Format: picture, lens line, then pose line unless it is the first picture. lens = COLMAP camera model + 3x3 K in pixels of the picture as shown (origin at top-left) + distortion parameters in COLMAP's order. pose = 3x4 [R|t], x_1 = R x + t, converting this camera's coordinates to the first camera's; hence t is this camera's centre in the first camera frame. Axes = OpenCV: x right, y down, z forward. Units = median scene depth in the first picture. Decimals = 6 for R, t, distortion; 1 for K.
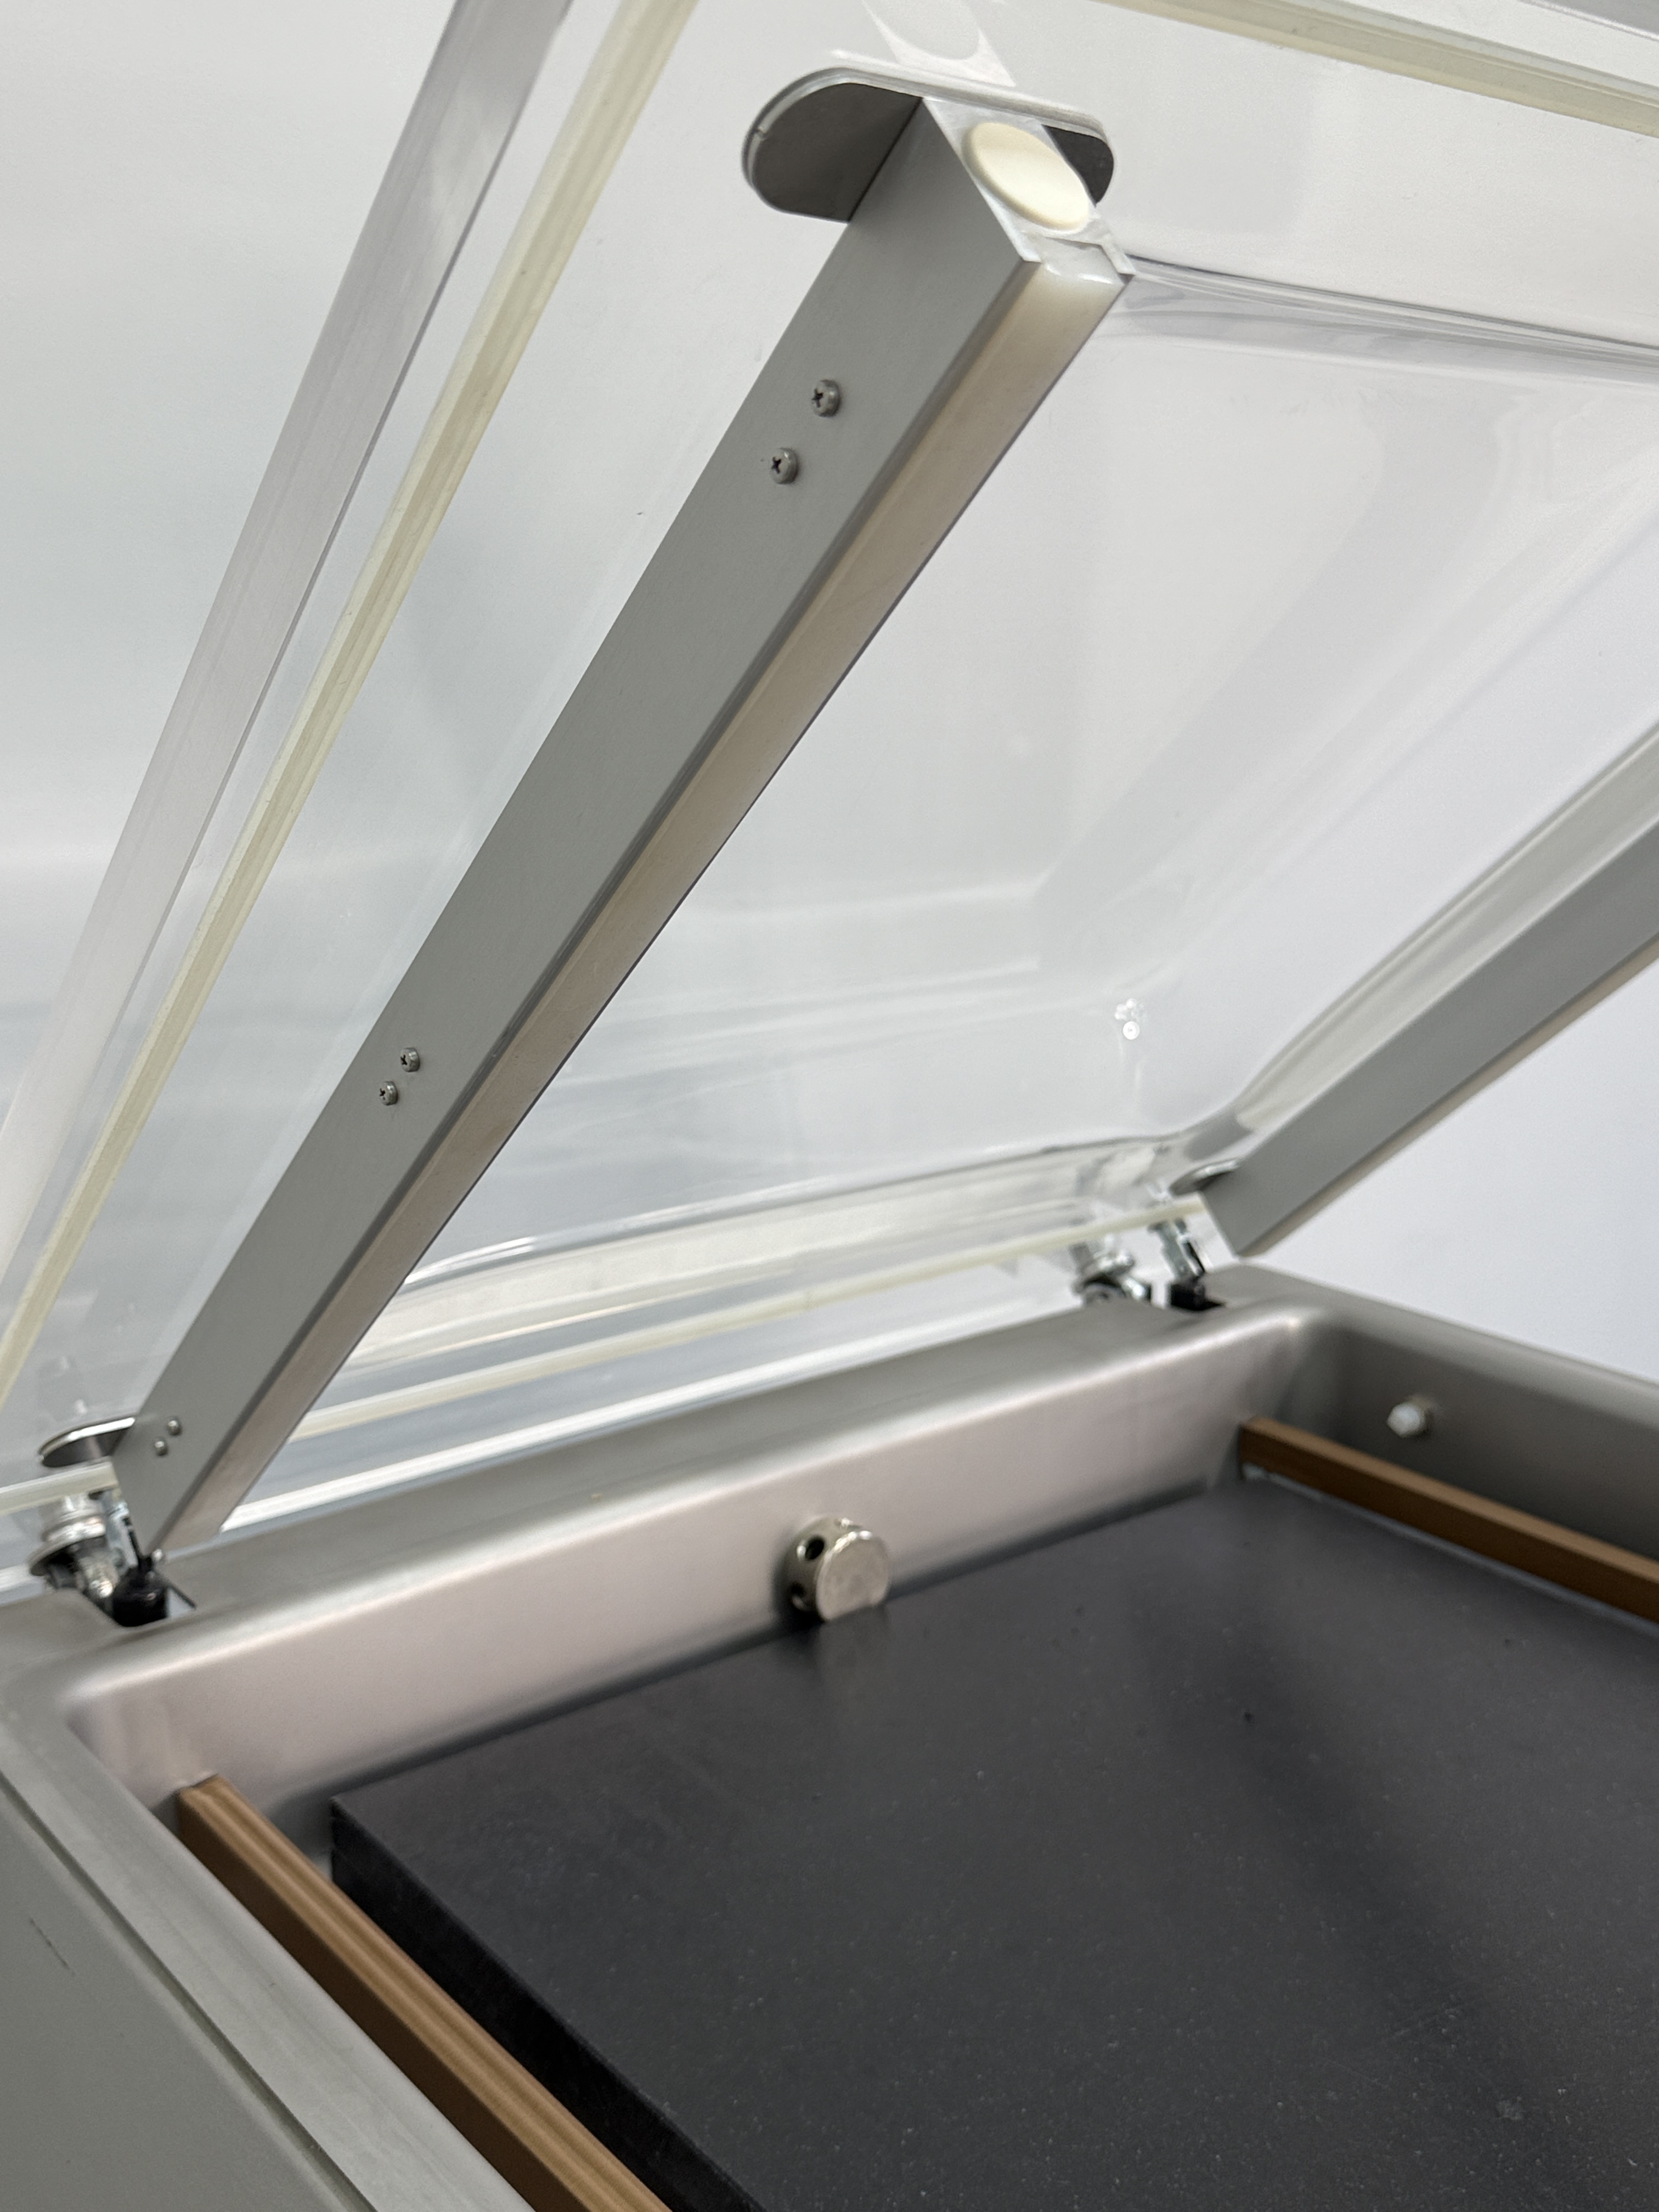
lens RADIAL K [[2151.0, 0, 829.5], [0, 2151.0, 1106.0], [0, 0, 1]] dist [0.130433, -0.193596]
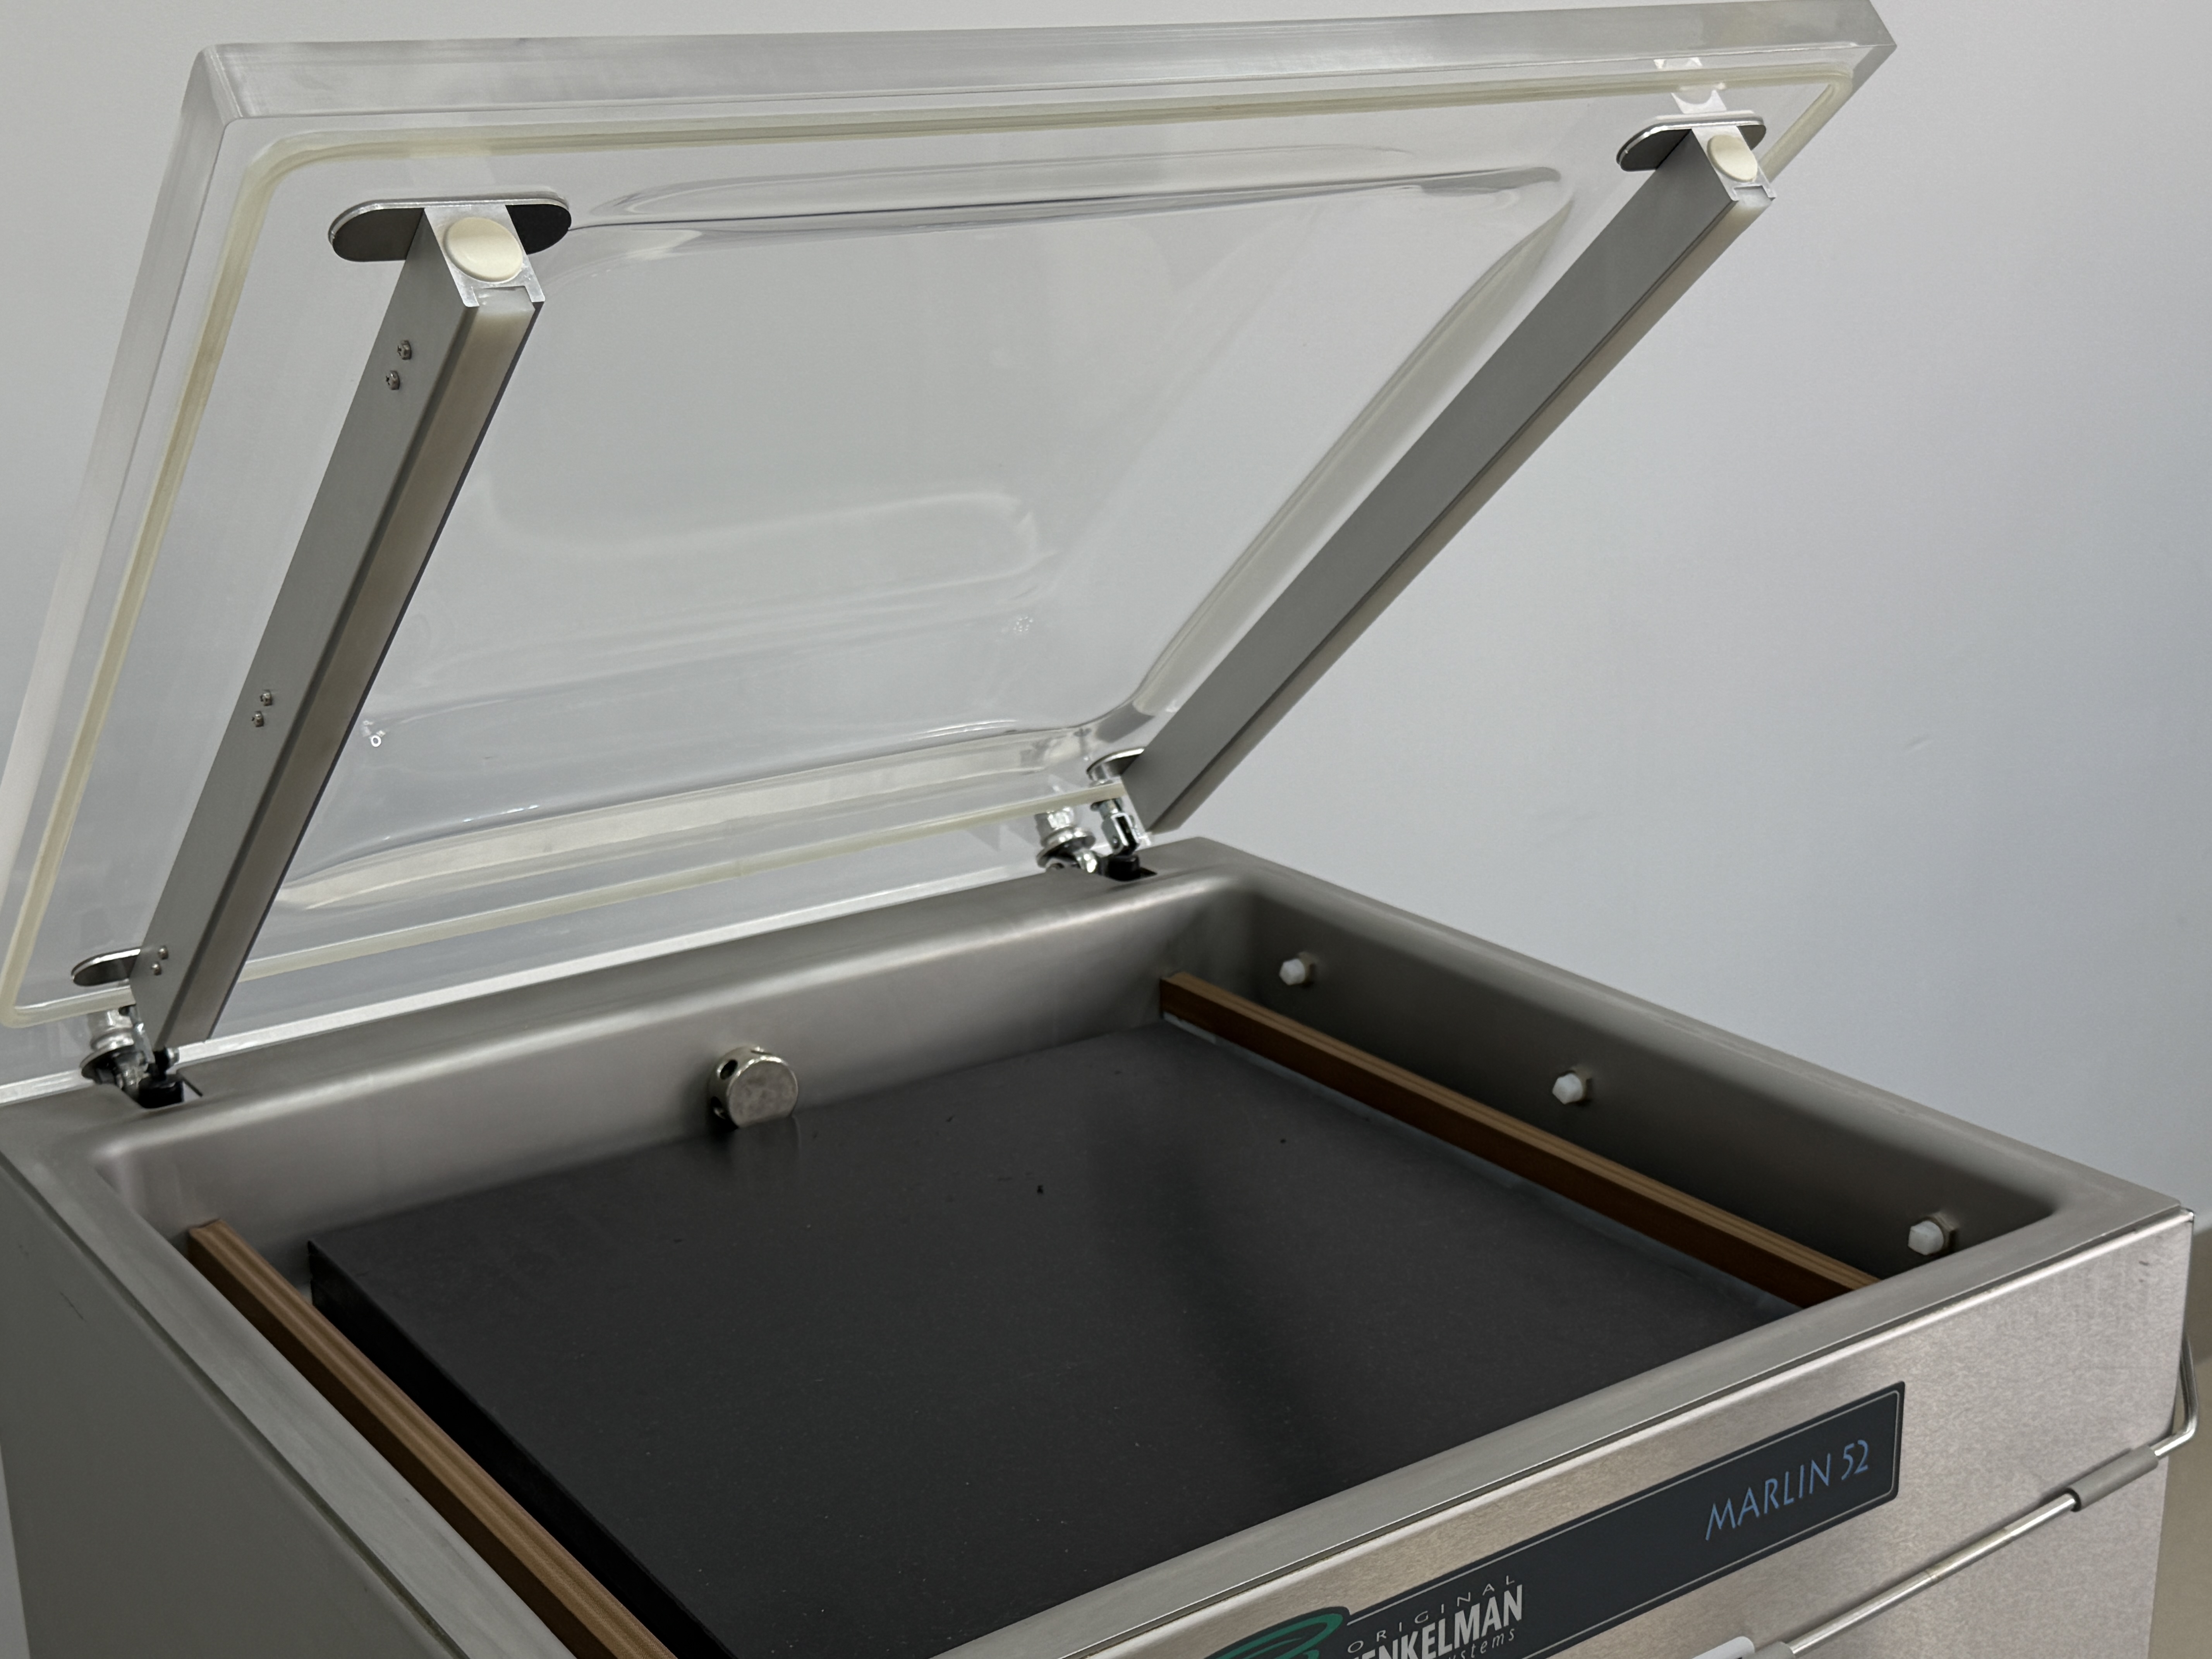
lens RADIAL K [[2860.9, 0, 1106.0], [0, 2860.9, 829.5], [0, 0, 1]] dist [0.151680, 0.006842]
pose [[0.997466, 0.000217, -0.071144, 0.323044], [0.004582, 0.997723, 0.067283, -0.038179], [0.070996, -0.067438, 0.995194, -0.592061]]
